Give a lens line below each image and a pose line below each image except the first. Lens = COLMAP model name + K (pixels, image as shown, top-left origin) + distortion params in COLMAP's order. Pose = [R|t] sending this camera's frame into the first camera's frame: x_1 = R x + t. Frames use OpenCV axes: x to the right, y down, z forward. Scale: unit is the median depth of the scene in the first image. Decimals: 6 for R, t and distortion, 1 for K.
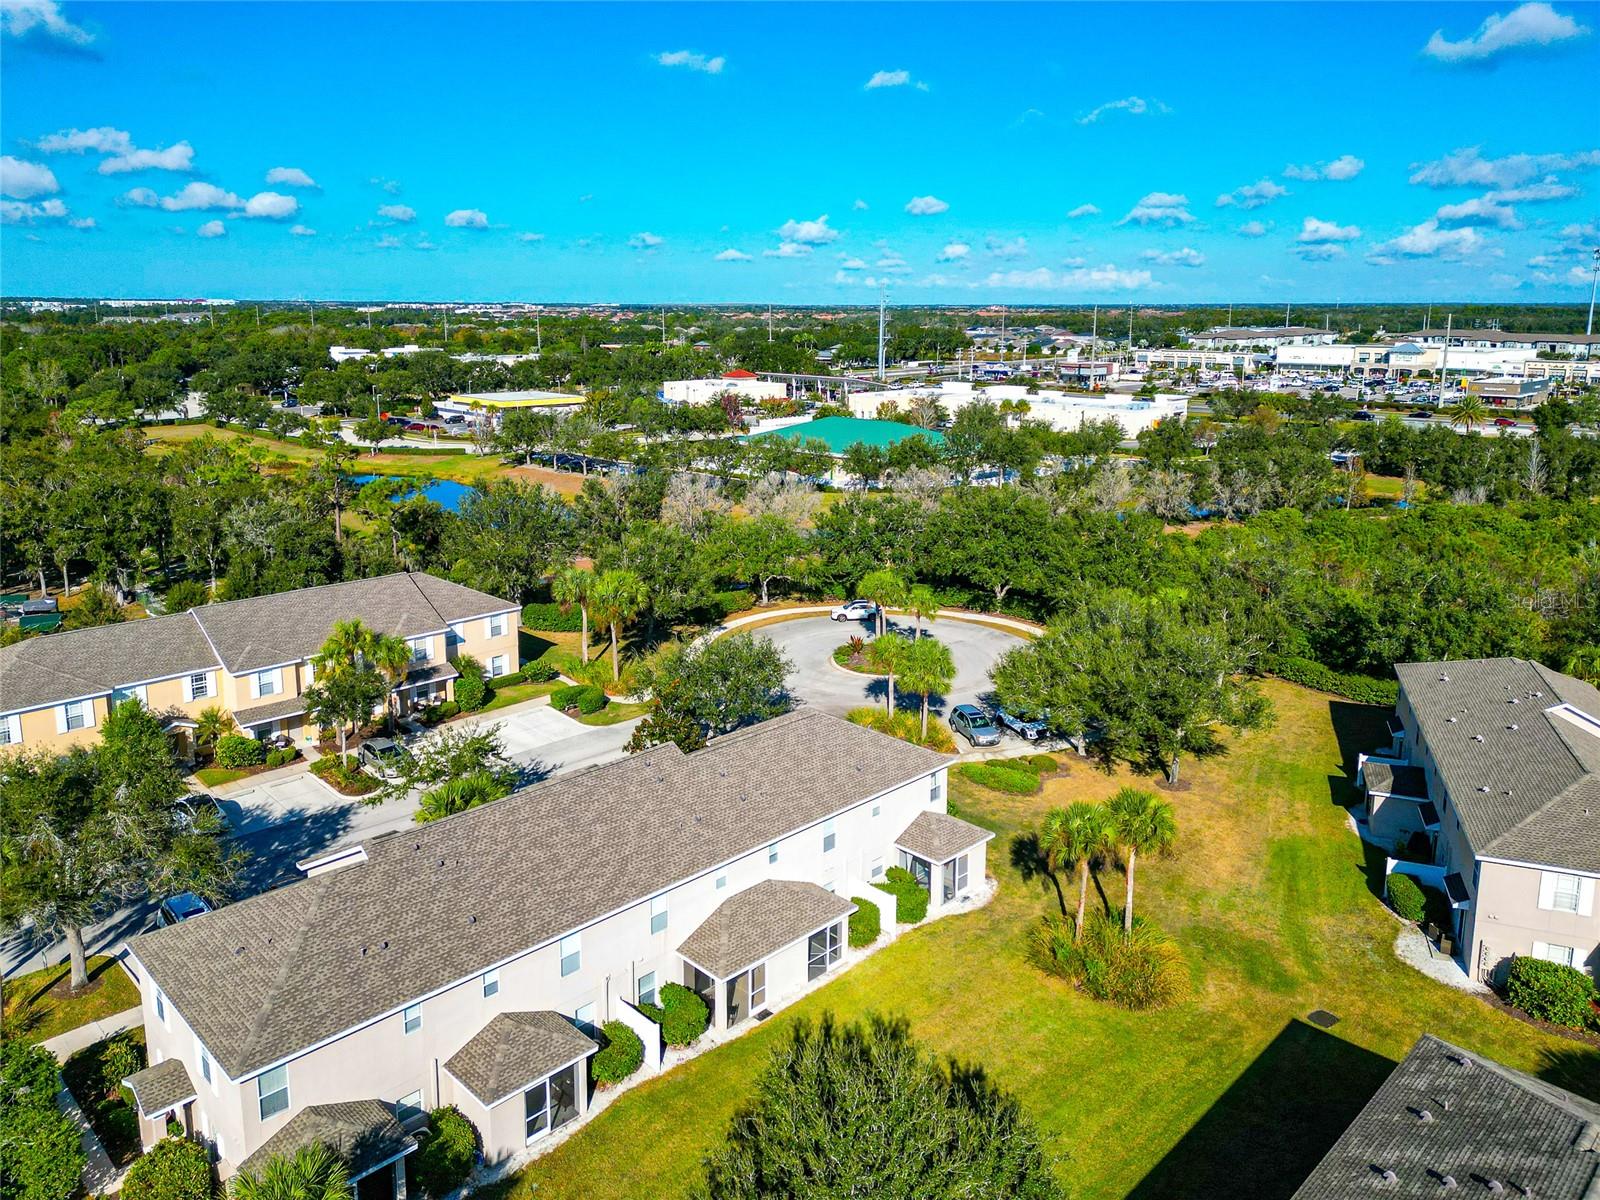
lens RADIAL K [[1118.0, 0, 775.4], [0, 1118.0, 522.2], [0, 0, 1]] dist [0.060040, -0.050938]
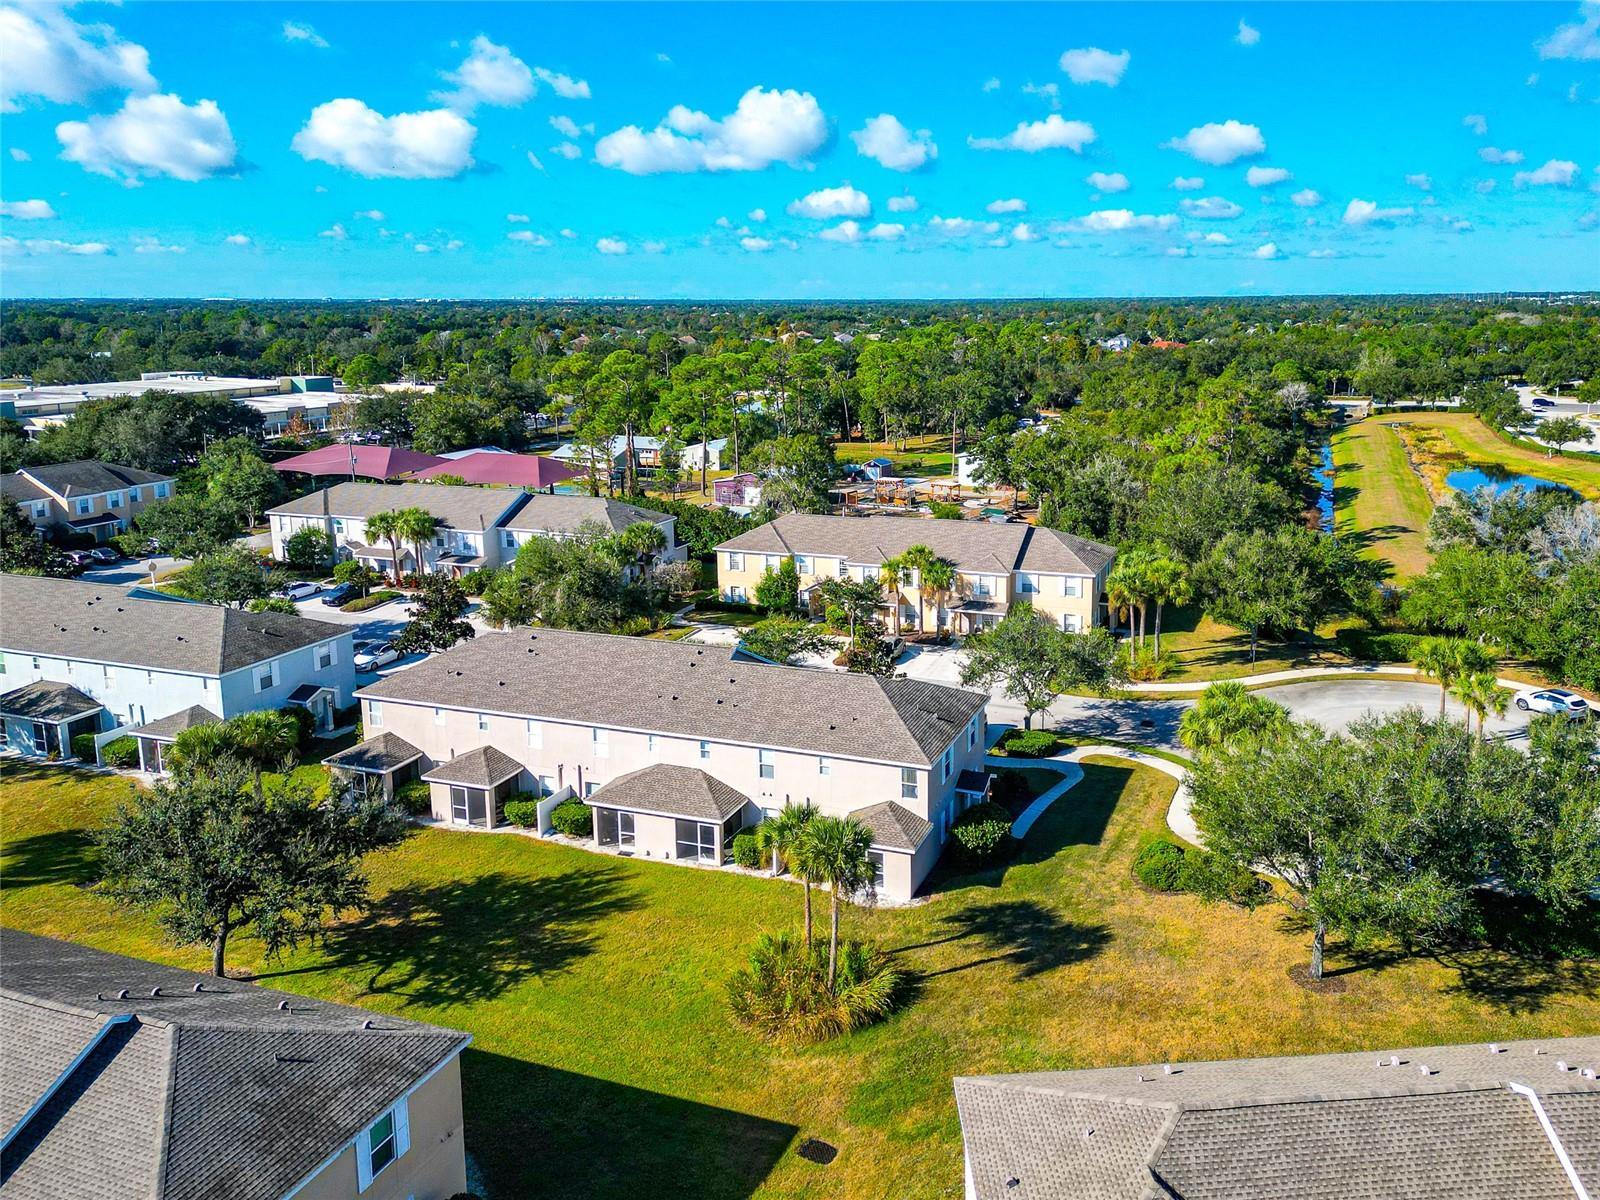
lens RADIAL K [[1142.1, 0, 934.7], [0, 1142.1, 490.3], [0, 0, 1]] dist [0.063752, -0.047827]
pose [[0.465340, 0.136668, -0.874517, 0.760702], [-0.157642, 0.985008, 0.070053, -0.066331], [0.870981, 0.105262, 0.479908, 0.401264]]
